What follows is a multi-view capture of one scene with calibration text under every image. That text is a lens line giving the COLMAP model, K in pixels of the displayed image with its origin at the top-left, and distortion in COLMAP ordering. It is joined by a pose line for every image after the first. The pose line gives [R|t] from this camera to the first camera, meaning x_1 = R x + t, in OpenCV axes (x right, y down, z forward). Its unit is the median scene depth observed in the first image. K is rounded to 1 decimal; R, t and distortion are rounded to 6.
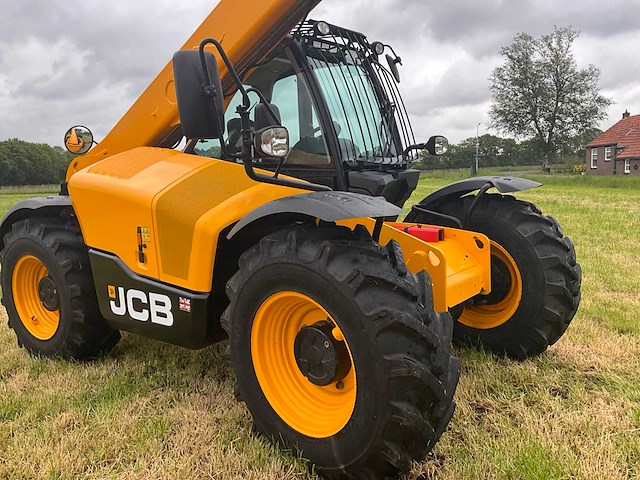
lens RADIAL K [[527.6, 0, 320.0], [0, 527.6, 240.0], [0, 0, 1]] dist [0.113173, -0.230331]
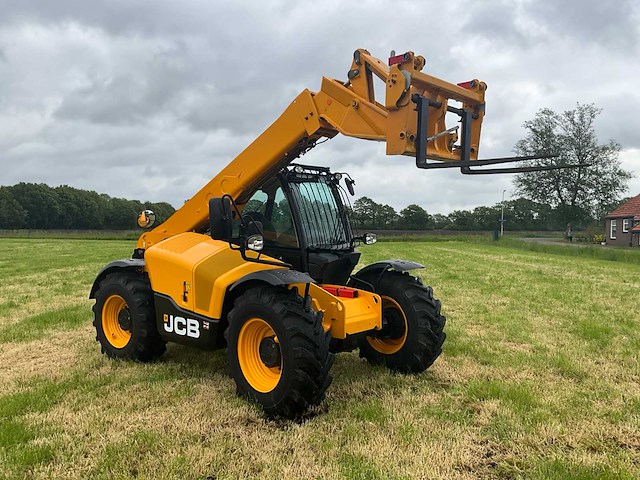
lens RADIAL K [[527.6, 0, 320.0], [0, 527.6, 240.0], [0, 0, 1]] dist [0.113173, -0.230331]
pose [[0.996993, 0.043307, -0.064265, 0.190039], [-0.049653, 0.993678, -0.100690, -0.004960], [0.059498, 0.103578, 0.992840, -0.647926]]
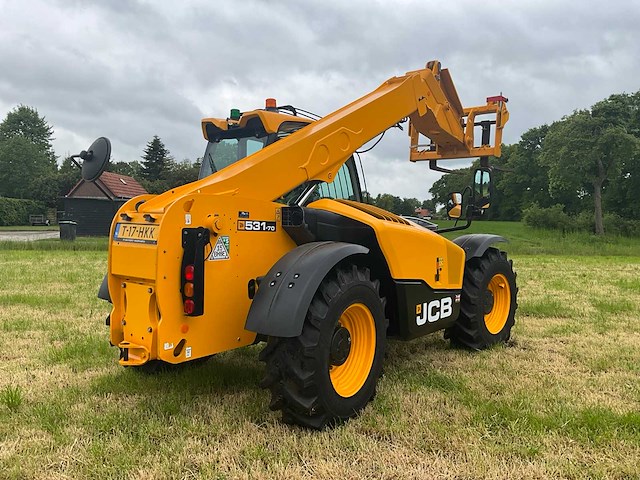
lens RADIAL K [[527.6, 0, 320.0], [0, 527.6, 240.0], [0, 0, 1]] dist [0.113173, -0.230331]
pose [[-0.013797, 0.012067, 0.999832, -1.574509], [0.117586, 0.993009, -0.010362, -0.083319], [-0.992967, 0.117423, -0.015120, 1.139543]]
